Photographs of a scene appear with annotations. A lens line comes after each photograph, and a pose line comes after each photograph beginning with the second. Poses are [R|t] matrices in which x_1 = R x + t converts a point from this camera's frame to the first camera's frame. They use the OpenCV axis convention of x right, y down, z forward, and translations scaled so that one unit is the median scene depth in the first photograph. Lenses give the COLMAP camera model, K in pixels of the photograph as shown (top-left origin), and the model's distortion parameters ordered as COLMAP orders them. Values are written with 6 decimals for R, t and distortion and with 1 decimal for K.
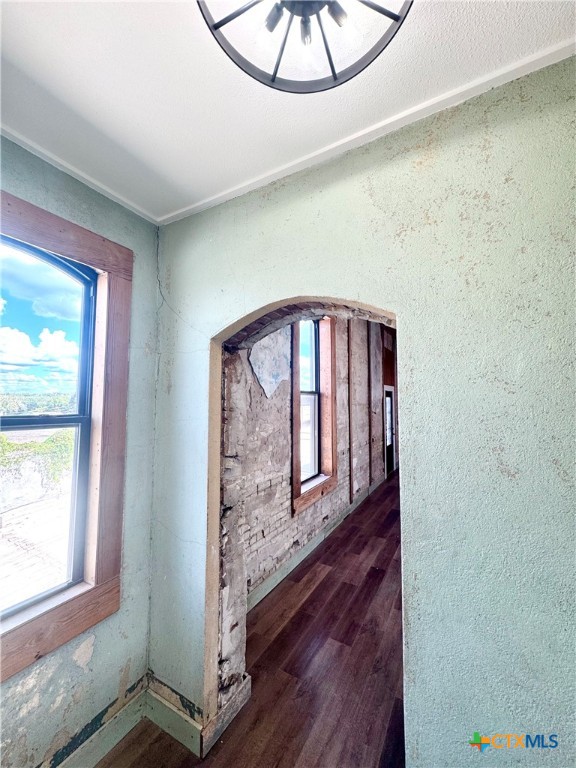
lens RADIAL K [[312.3, 0, 286.2], [0, 312.3, 383.1], [0, 0, 1]] dist [0.013113, 0.000203]
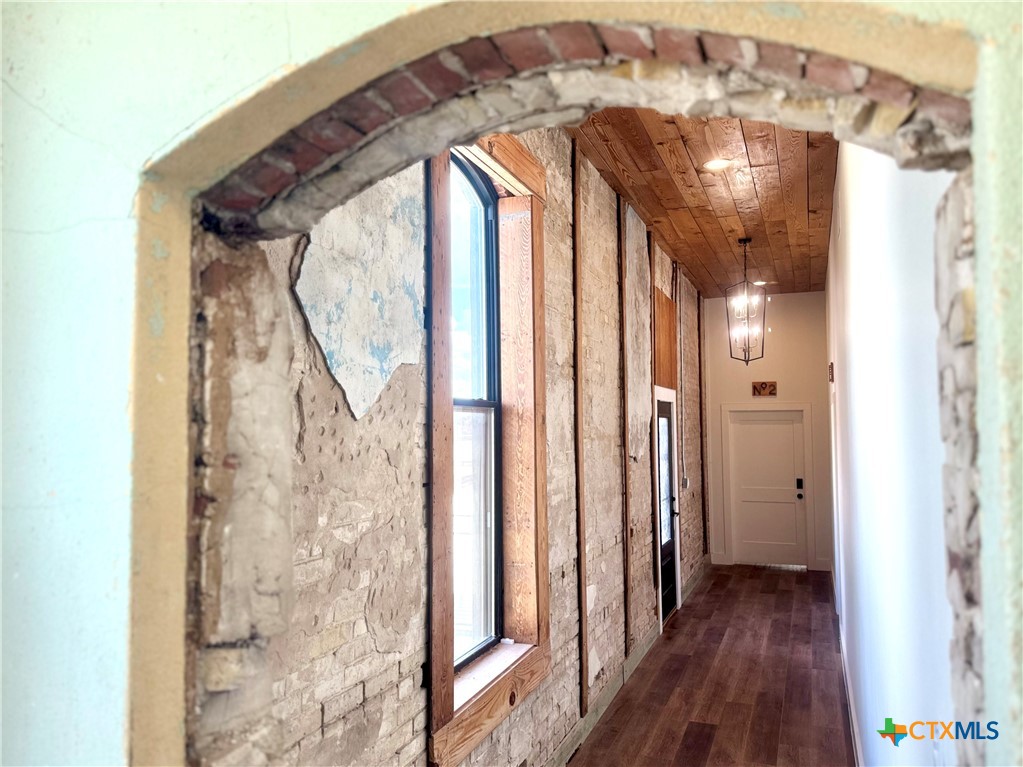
lens RADIAL K [[795.3, 0, 511.8], [0, 795.3, 384.4], [0, 0, 1]] dist [0.055679, -0.021585]
pose [[0.987481, -0.000409, 0.157736, -0.029421], [0.000439, 1.000000, -0.000152, 0.012111], [-0.157736, 0.000219, 0.987481, 0.176480]]
